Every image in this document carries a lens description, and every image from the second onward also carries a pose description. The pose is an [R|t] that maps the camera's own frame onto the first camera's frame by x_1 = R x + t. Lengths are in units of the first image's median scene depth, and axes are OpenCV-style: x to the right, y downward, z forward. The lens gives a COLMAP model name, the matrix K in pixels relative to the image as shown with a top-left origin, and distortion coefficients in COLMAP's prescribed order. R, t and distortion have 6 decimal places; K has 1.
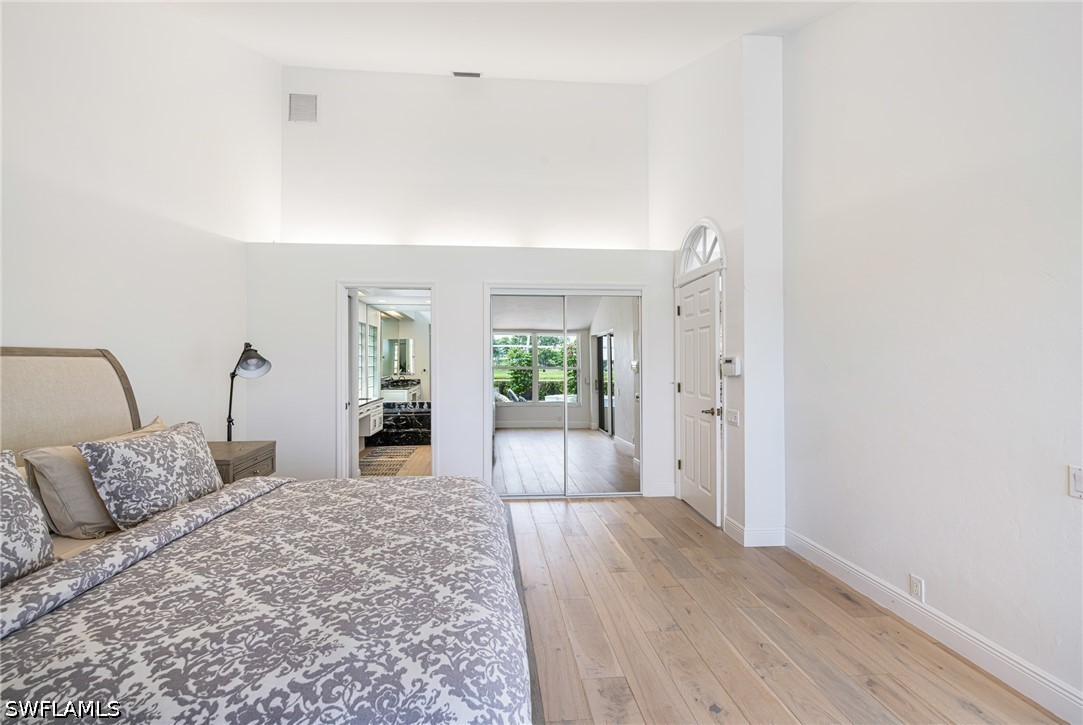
lens RADIAL K [[480.2, 0, 537.6], [0, 480.2, 357.7], [0, 0, 1]] dist [0.001574, 0.000520]
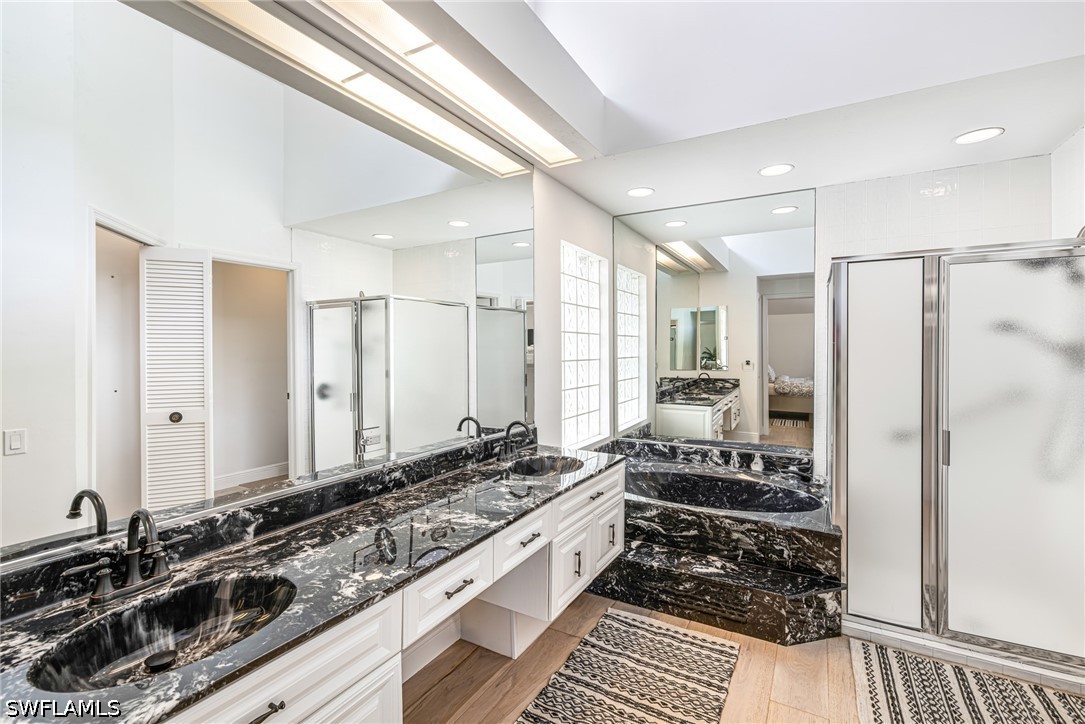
lens RADIAL K [[481.1, 0, 538.6], [0, 481.1, 357.2], [0, 0, 1]] dist [0.001574, 0.000520]
pose [[0.809685, 0.009516, -0.586787, -0.125626], [0.005822, 0.999689, 0.024245, 0.006863], [0.586835, -0.023048, 0.809378, 0.493766]]
